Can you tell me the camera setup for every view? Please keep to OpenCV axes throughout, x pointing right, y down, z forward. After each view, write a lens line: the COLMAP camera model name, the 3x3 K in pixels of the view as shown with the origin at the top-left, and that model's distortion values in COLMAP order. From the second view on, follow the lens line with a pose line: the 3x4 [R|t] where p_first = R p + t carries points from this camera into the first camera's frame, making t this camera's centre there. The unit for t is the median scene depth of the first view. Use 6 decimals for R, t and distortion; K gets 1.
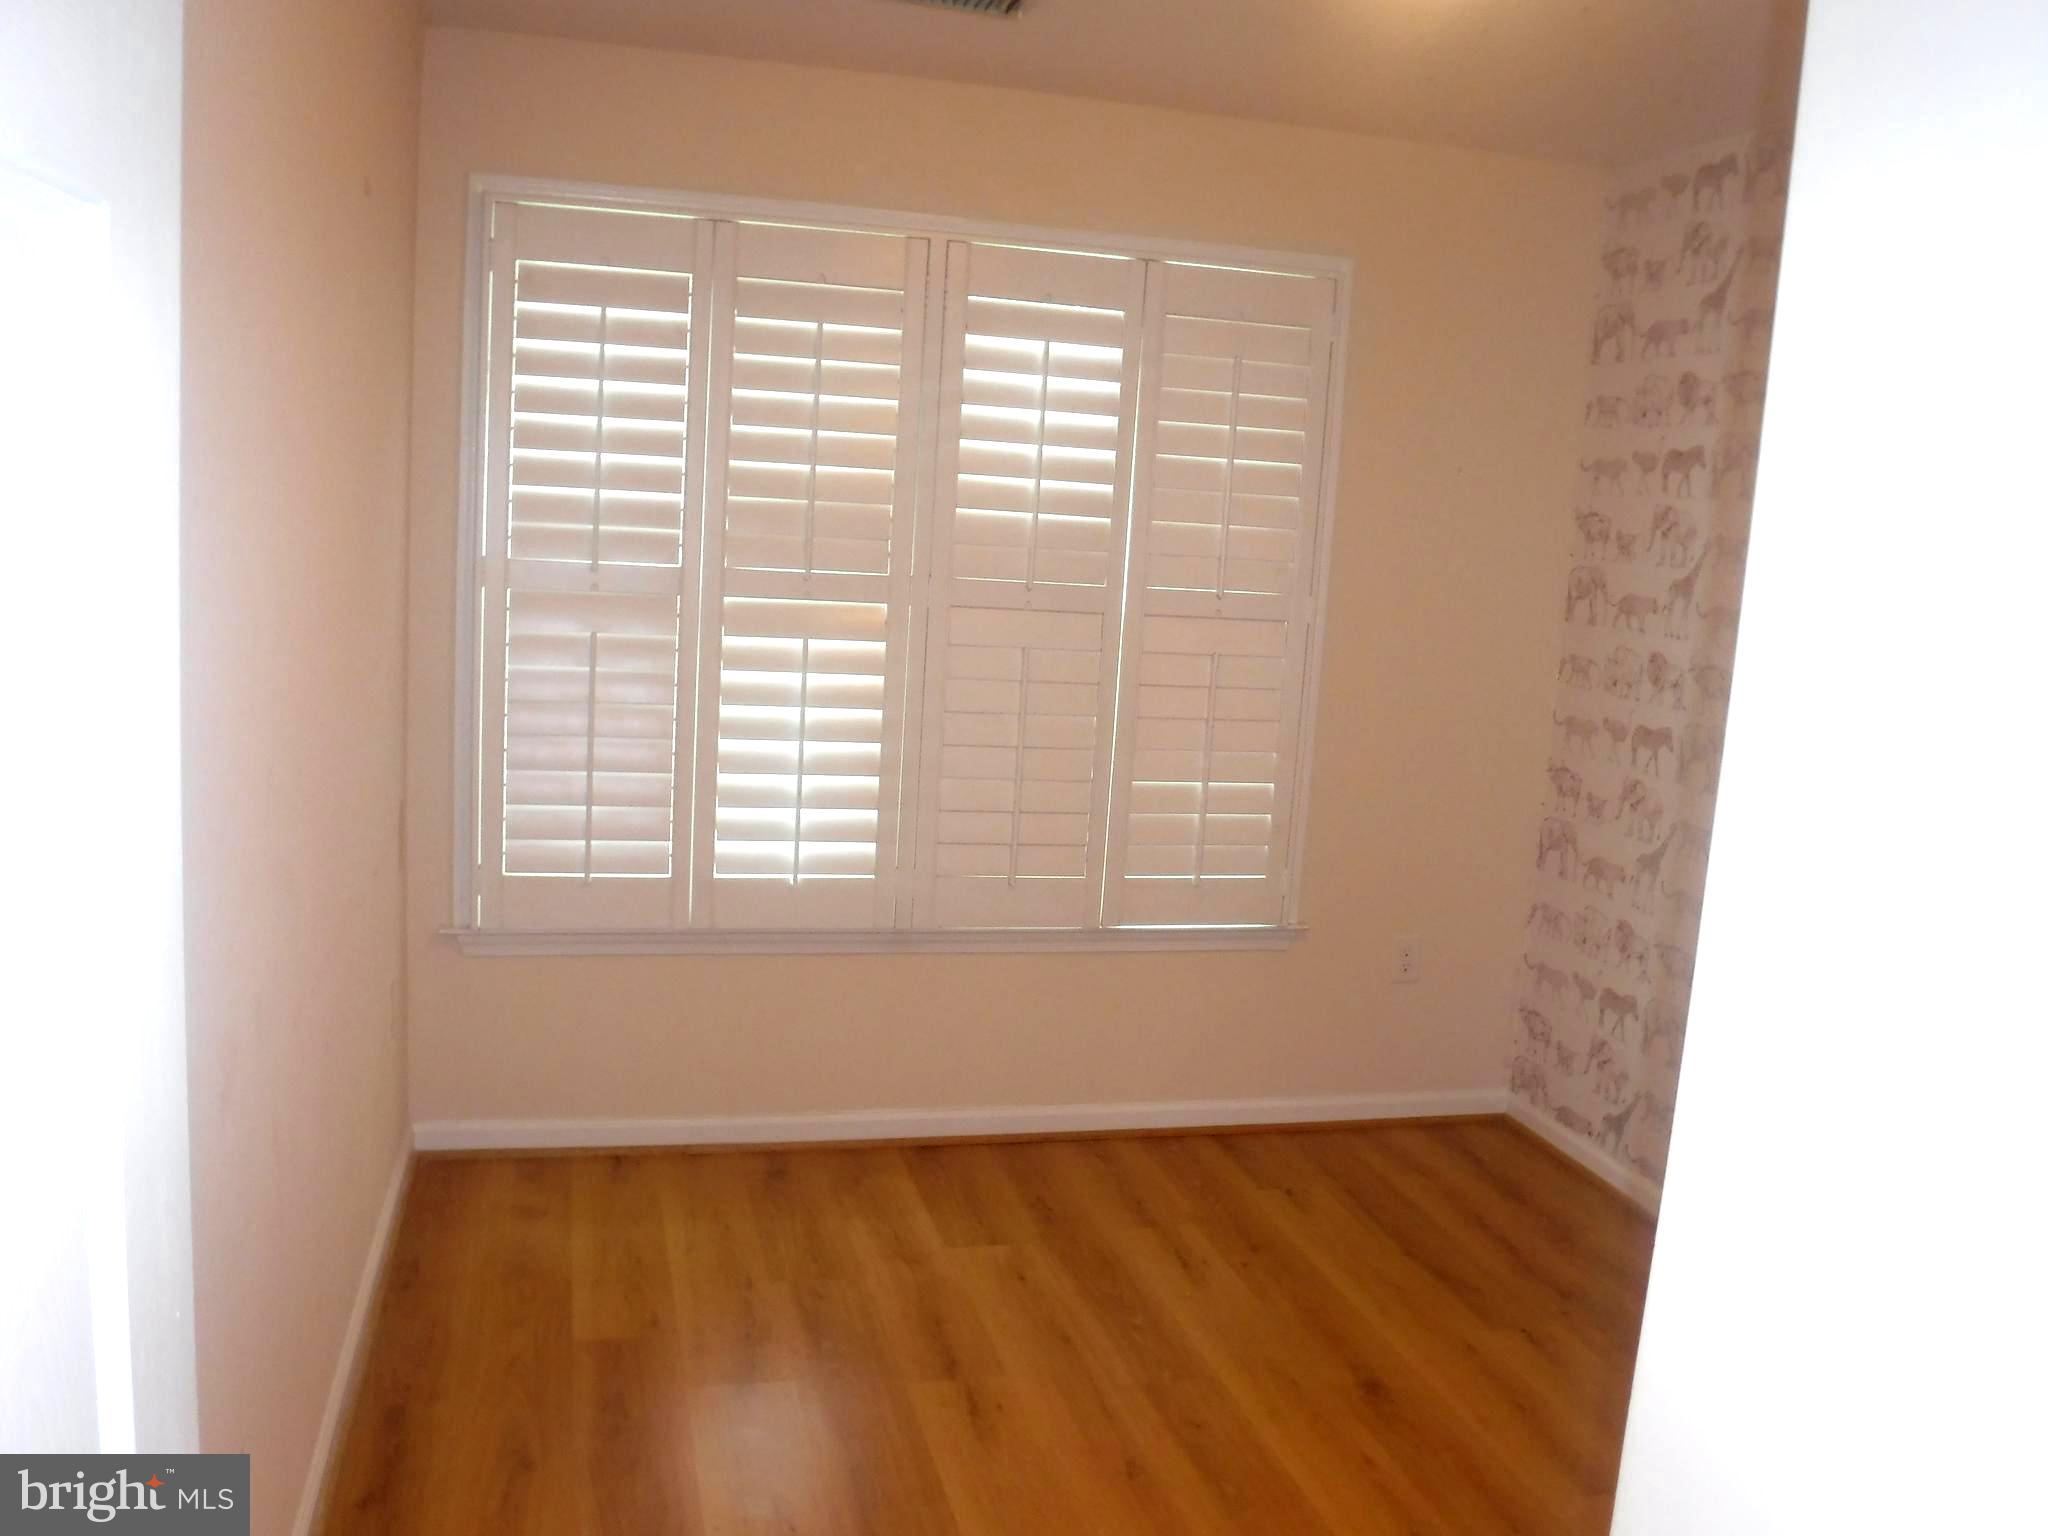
lens RADIAL K [[1820.1, 0, 1024.6], [0, 1820.1, 811.4], [0, 0, 1]] dist [-0.003935, 0.000110]
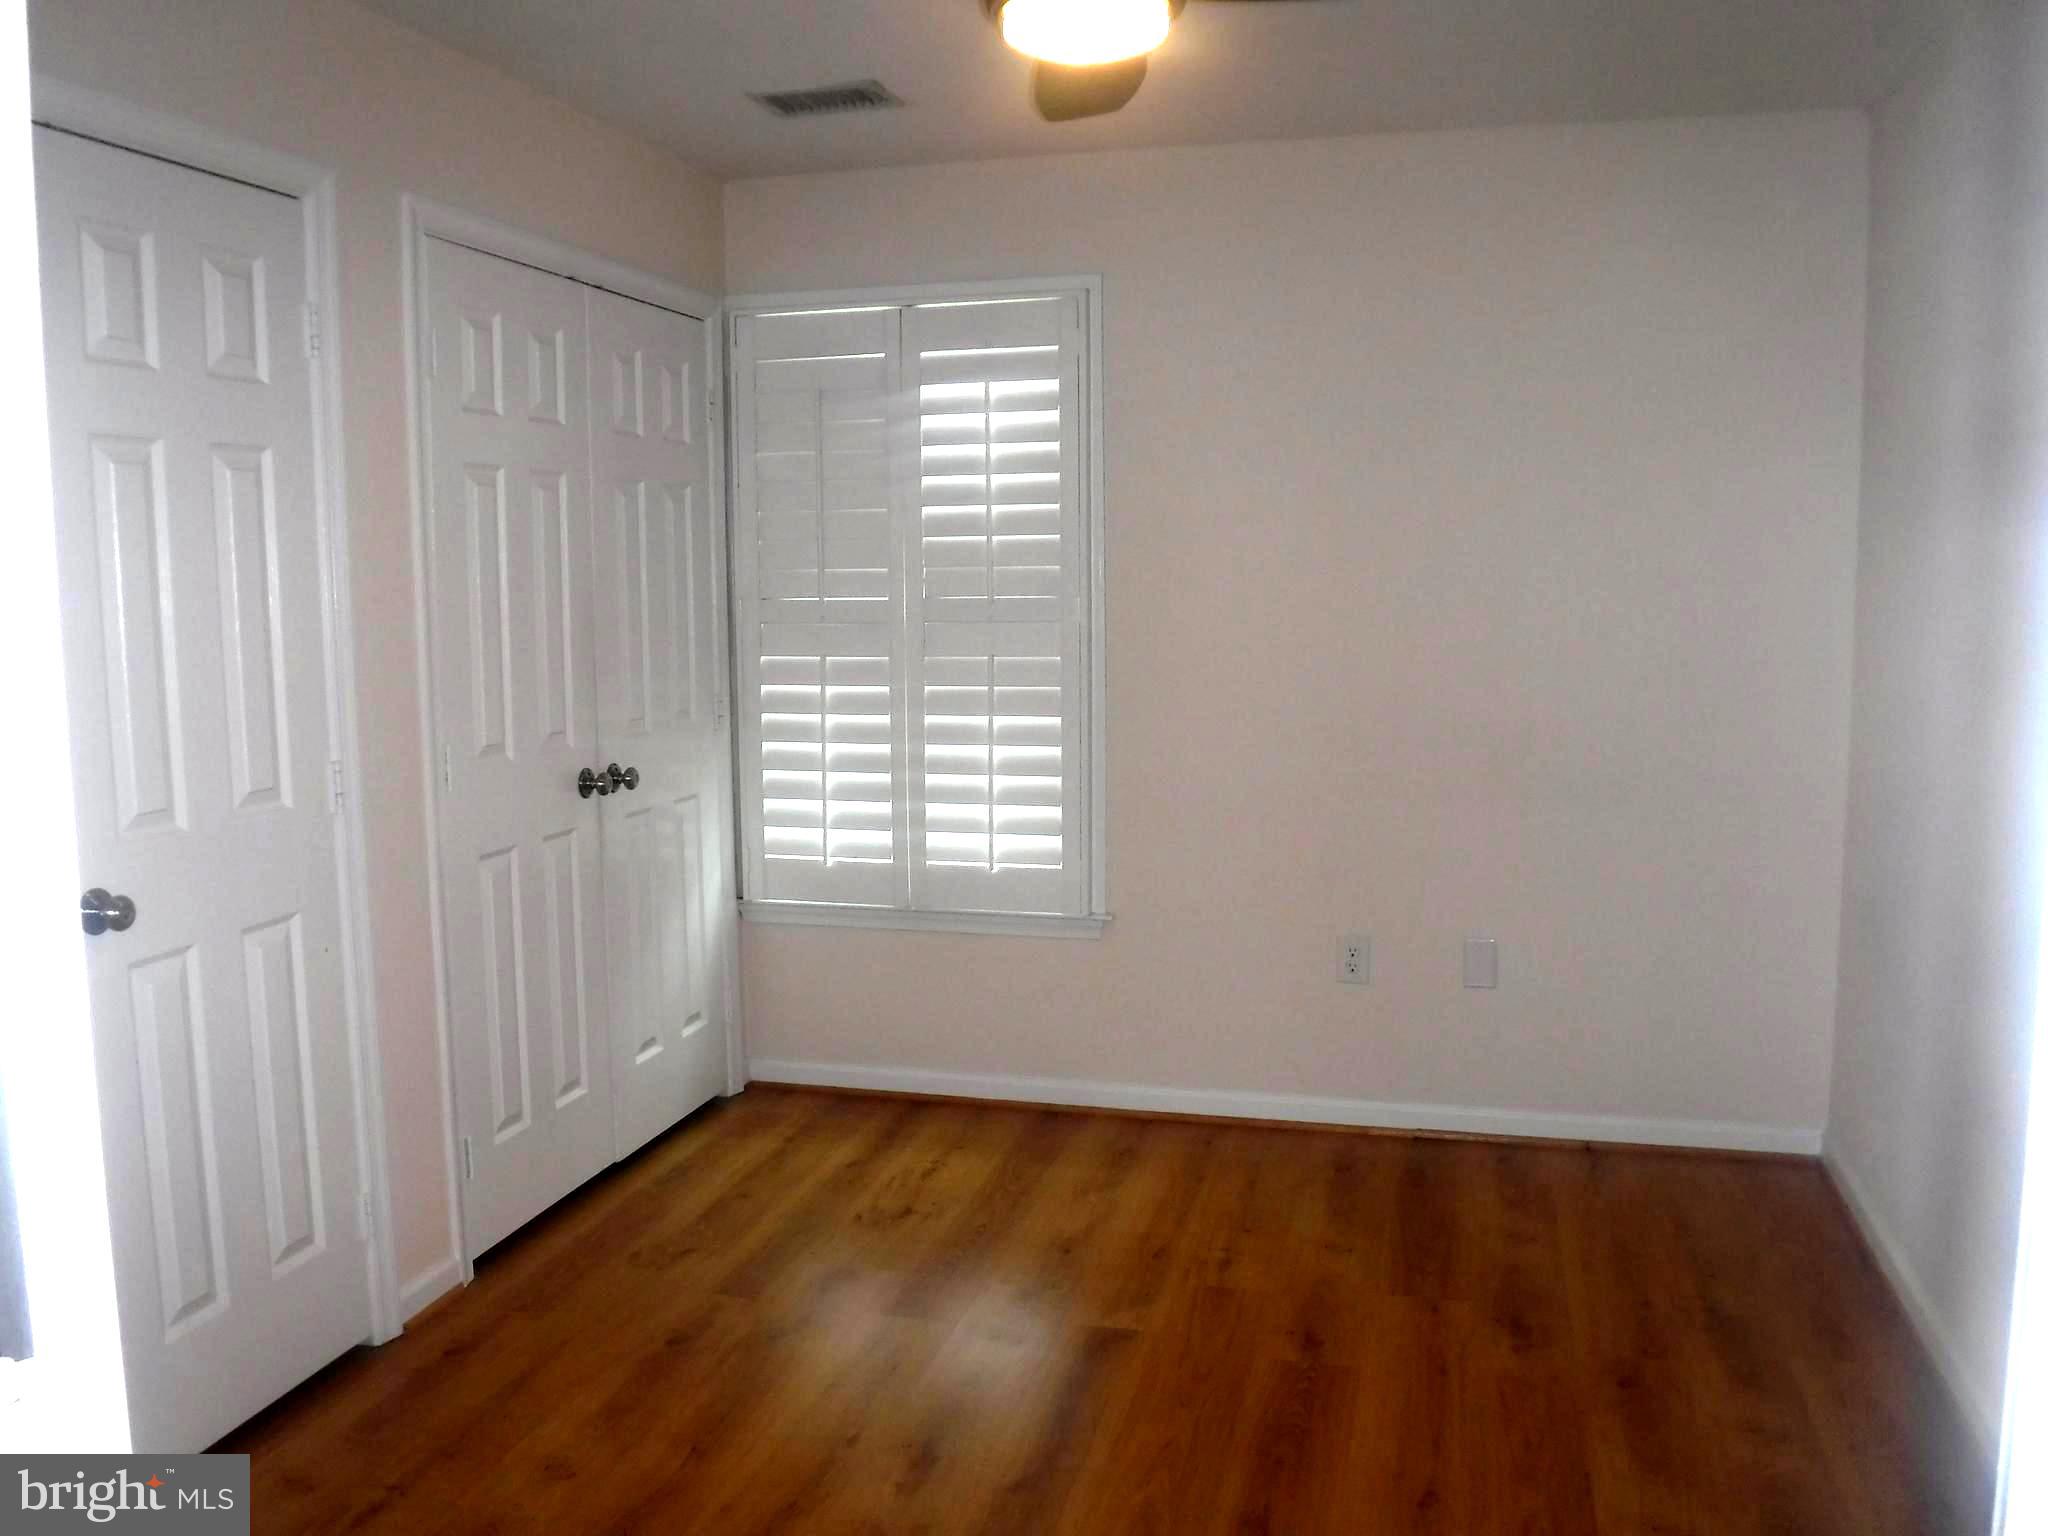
lens RADIAL K [[1683.1, 0, 1024.0], [0, 1683.1, 768.0], [0, 0, 1]] dist [-0.121467, 0.085193]
pose [[0.843385, -0.007601, -0.537256, 0.461565], [-0.011018, 0.999445, -0.031436, 0.007590], [0.537196, 0.032433, 0.842833, 0.124858]]
